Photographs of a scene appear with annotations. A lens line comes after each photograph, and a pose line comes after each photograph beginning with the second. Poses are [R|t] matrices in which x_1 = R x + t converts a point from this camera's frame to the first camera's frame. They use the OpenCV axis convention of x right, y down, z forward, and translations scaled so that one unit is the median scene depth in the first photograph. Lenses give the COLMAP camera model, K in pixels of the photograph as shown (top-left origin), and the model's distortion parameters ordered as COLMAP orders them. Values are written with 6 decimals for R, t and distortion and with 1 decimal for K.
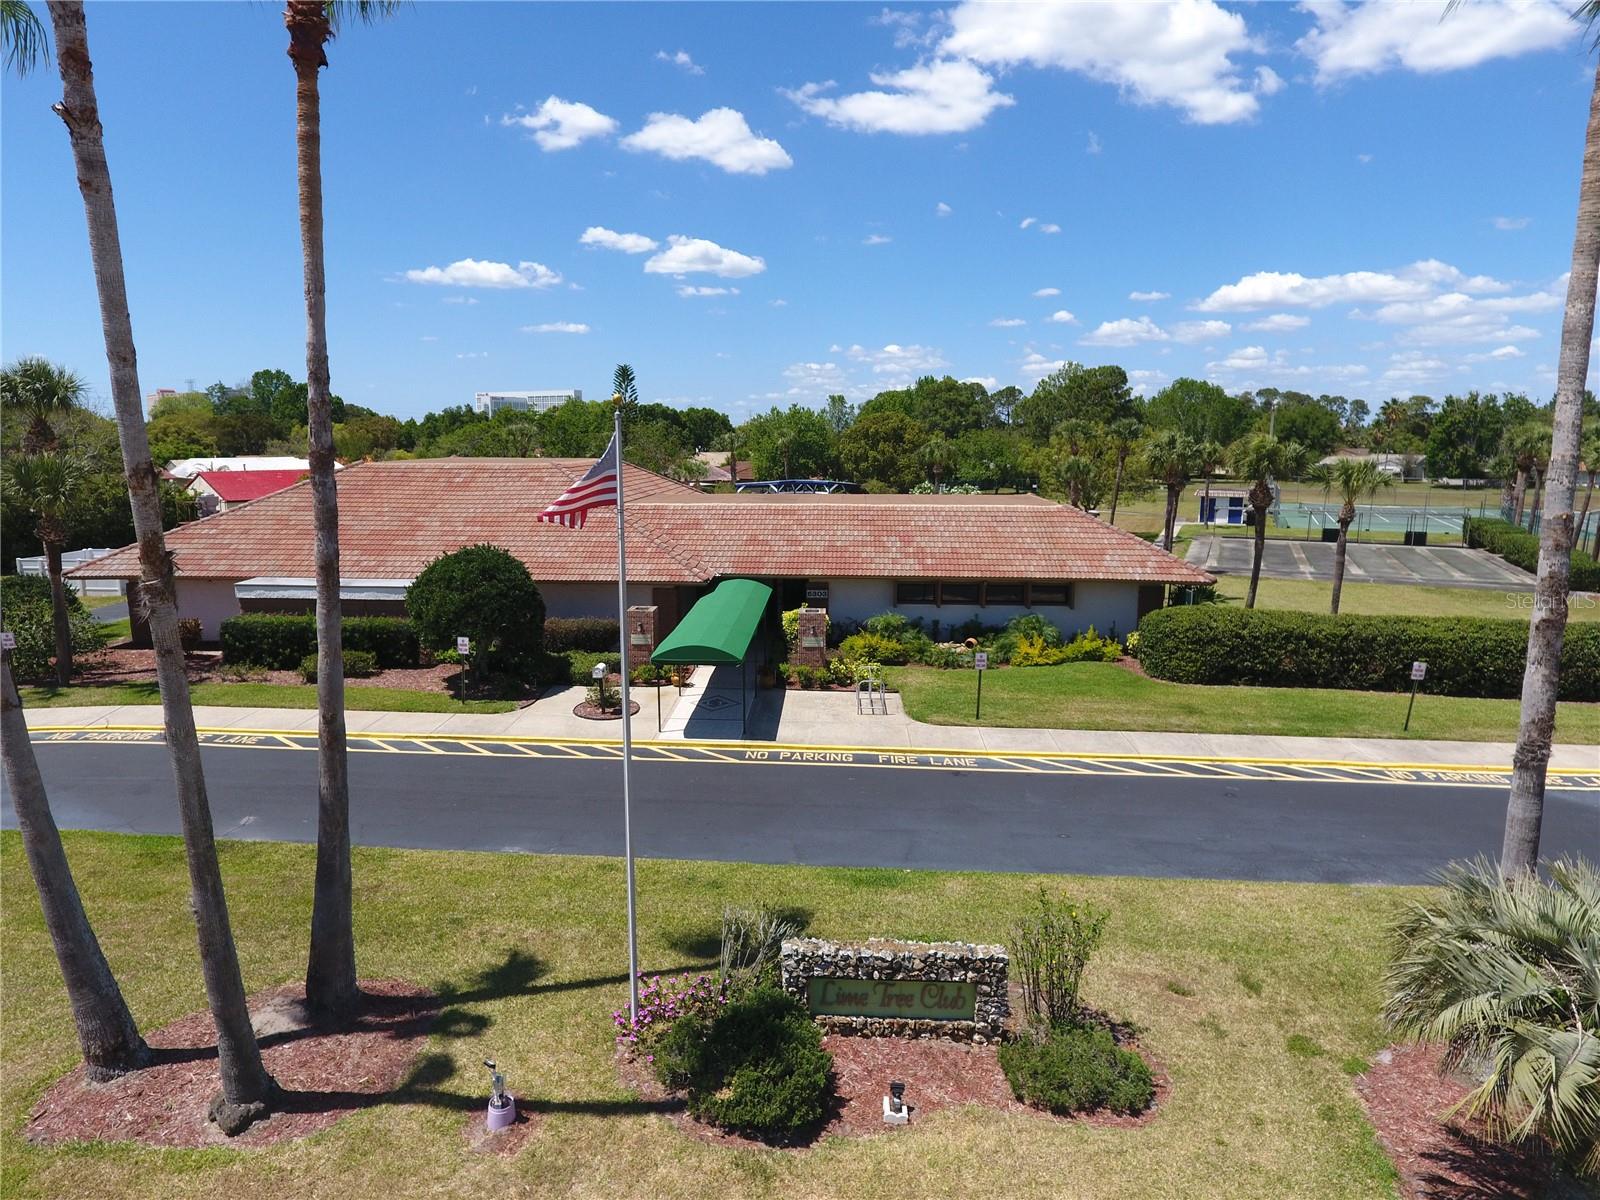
lens RADIAL K [[916.3, 0, 790.7], [0, 916.3, 595.1], [0, 0, 1]] dist [-0.000048, -0.001345]
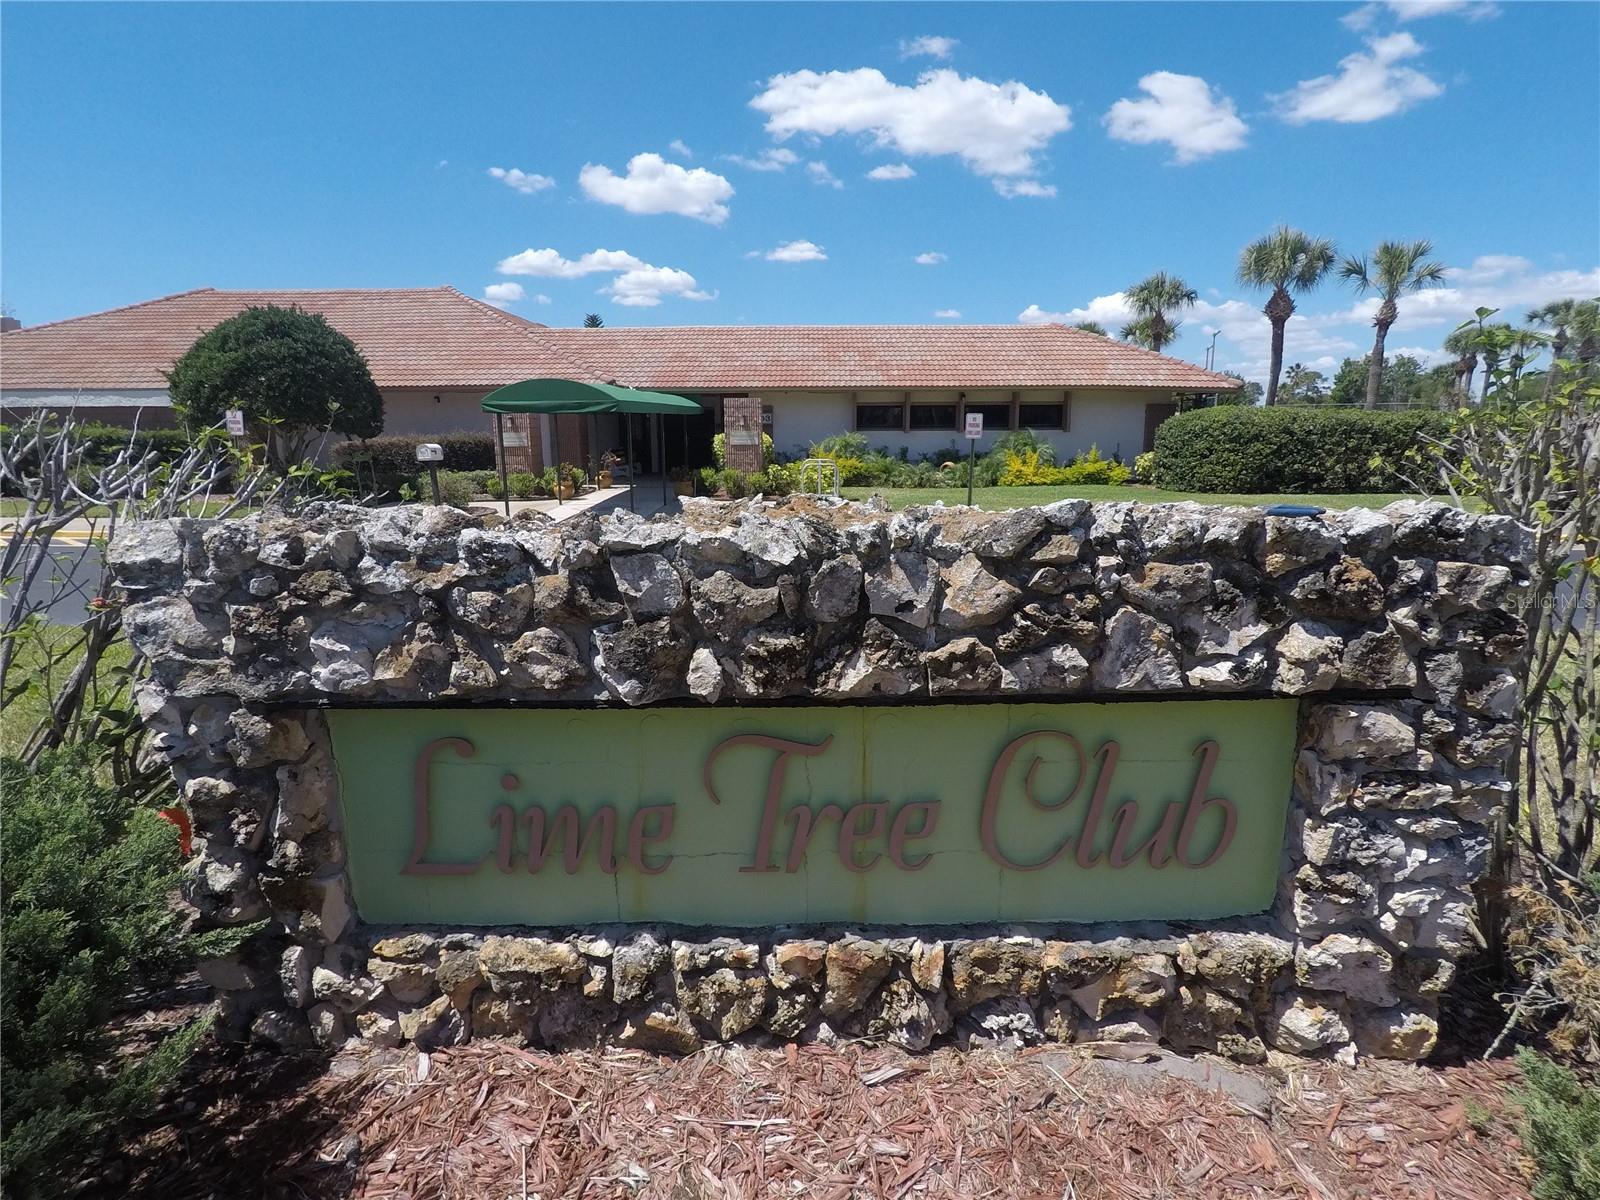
lens RADIAL K [[802.6, 0, 810.8], [0, 802.6, 603.1], [0, 0, 1]] dist [-0.017559, 0.000328]
pose [[0.998387, -0.019525, 0.053318, 0.102795], [0.016971, 0.998706, 0.047947, 0.390931], [-0.054185, -0.046965, 0.997426, 0.850404]]
